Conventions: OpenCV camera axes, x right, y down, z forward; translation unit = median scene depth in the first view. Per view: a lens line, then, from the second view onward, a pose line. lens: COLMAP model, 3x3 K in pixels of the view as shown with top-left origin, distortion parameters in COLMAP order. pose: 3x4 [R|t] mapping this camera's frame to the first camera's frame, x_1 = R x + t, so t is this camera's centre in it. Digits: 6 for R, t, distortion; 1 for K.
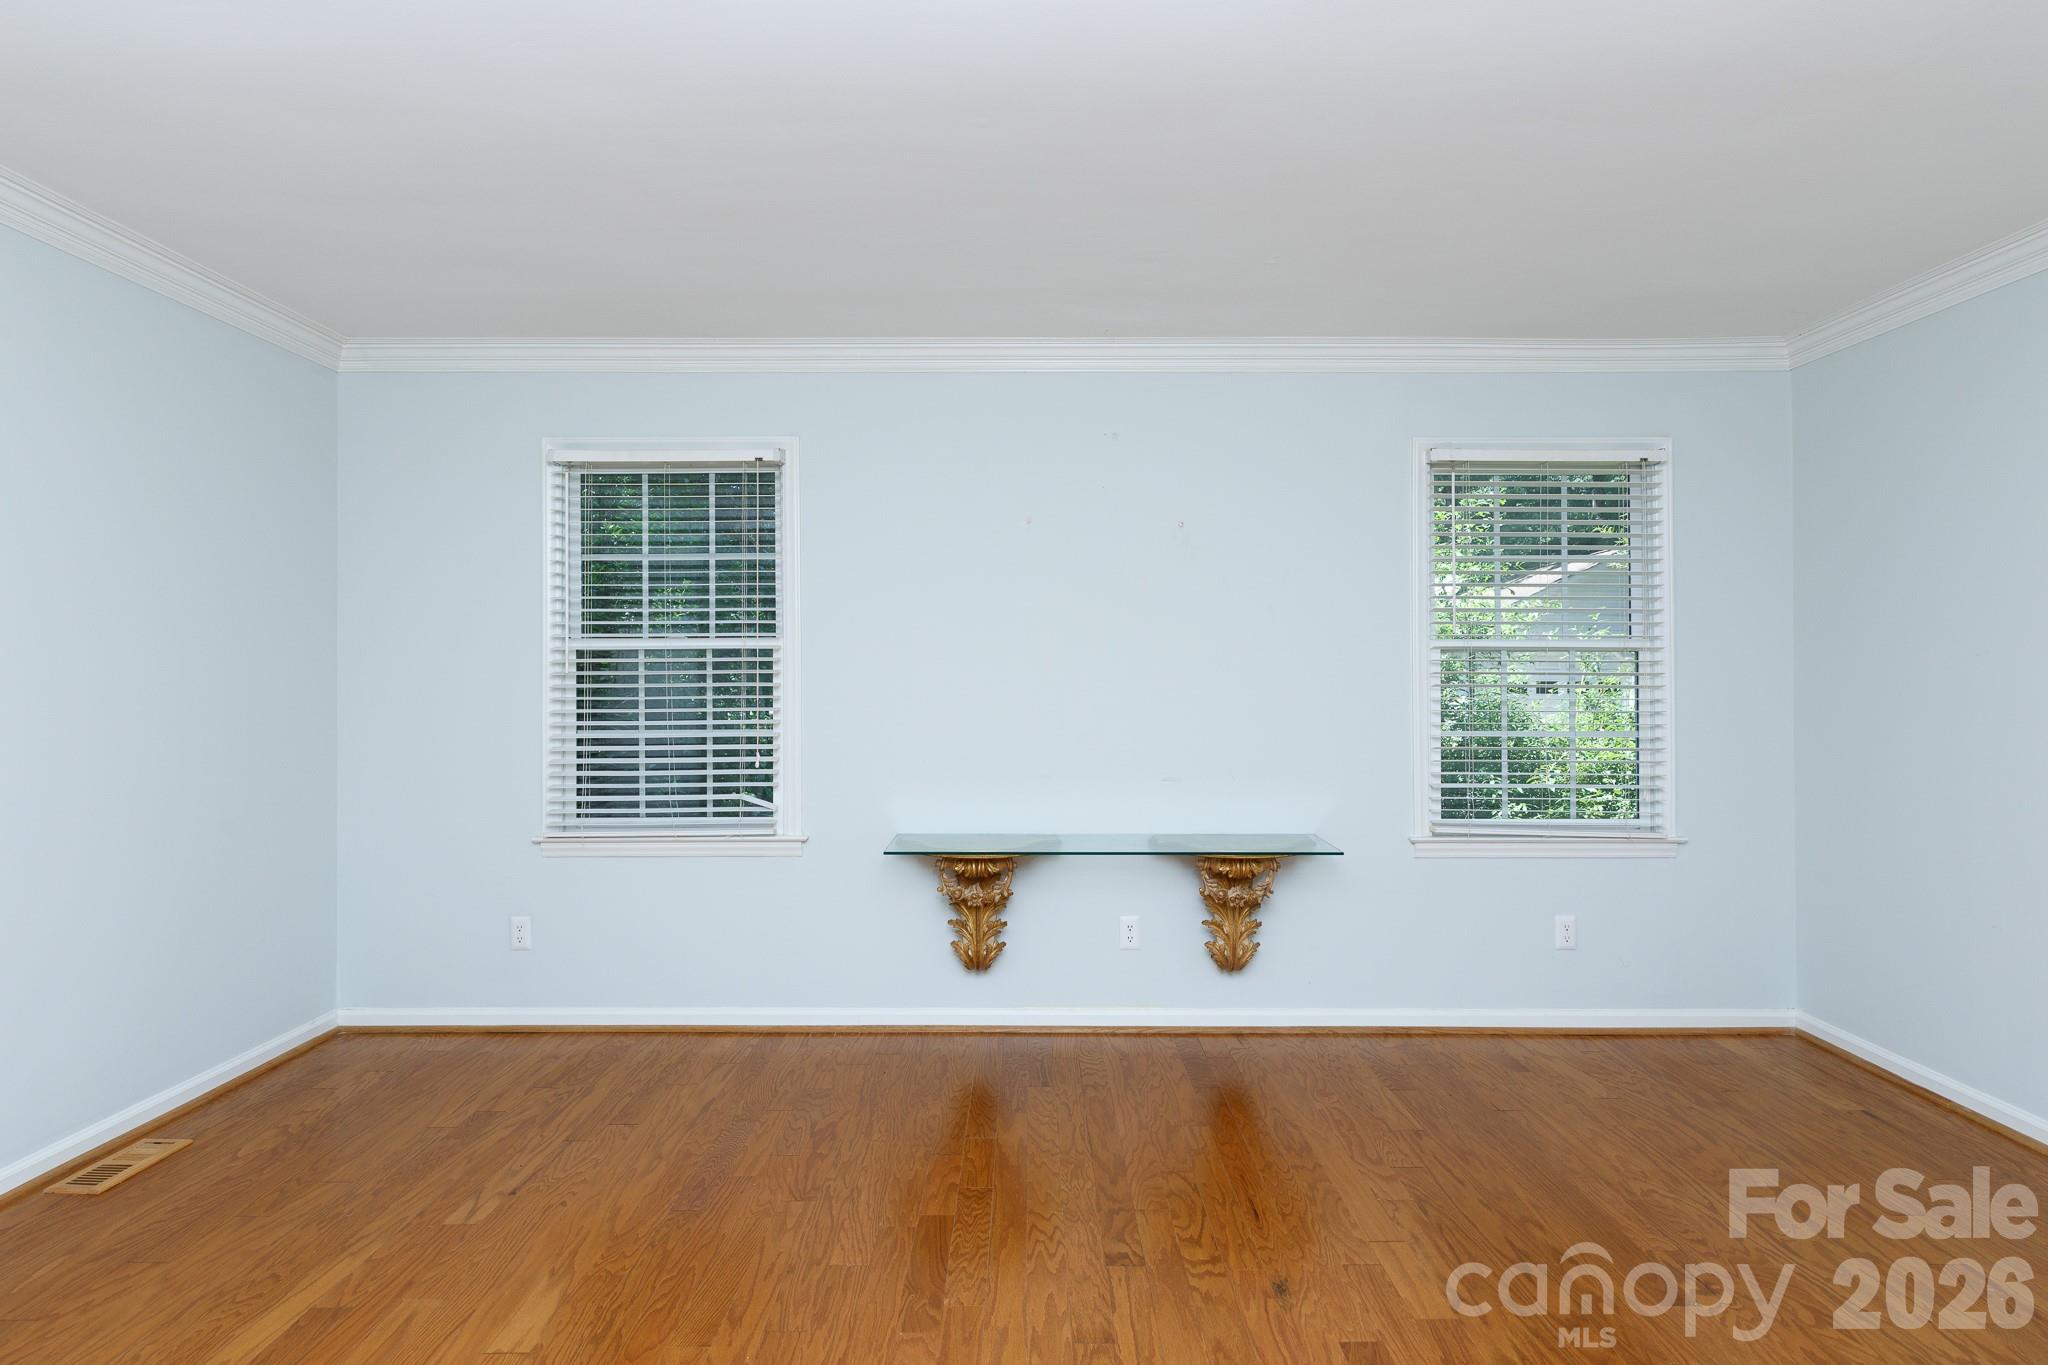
lens RADIAL K [[1083.2, 0, 1025.7], [0, 1083.2, 672.8], [0, 0, 1]] dist [0.000777, 0.002950]
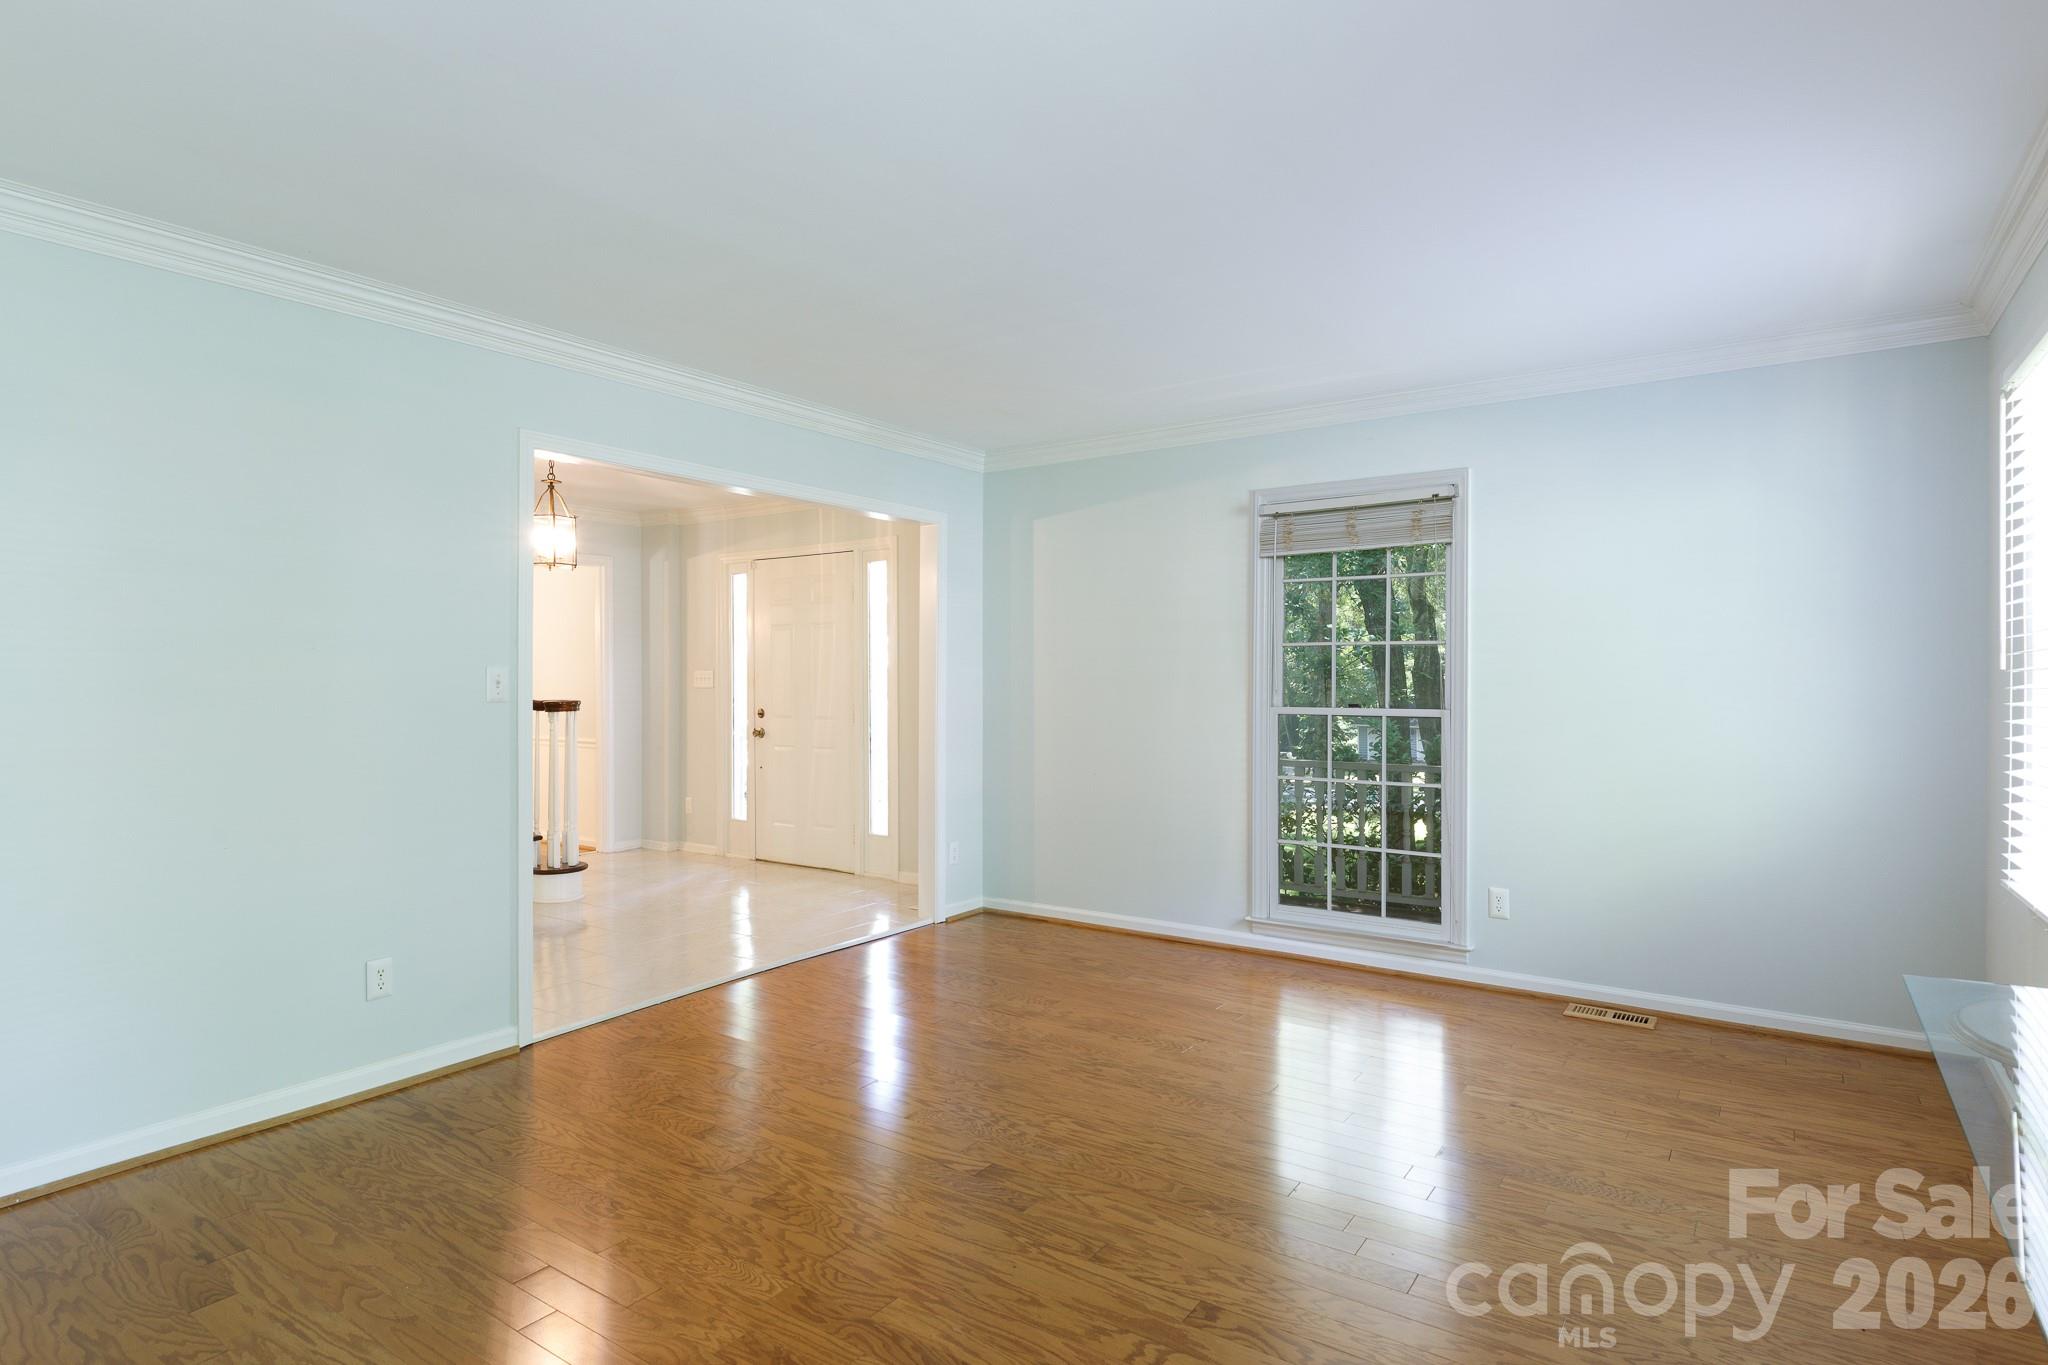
lens RADIAL K [[1083.2, 0, 1019.3], [0, 1083.2, 678.3], [0, 0, 1]] dist [0.000777, 0.002950]
pose [[-0.579524, 0.003413, -0.814948, 0.928115], [0.002778, 0.999994, 0.002212, 0.002752], [0.814950, -0.000982, -0.579530, 1.411230]]
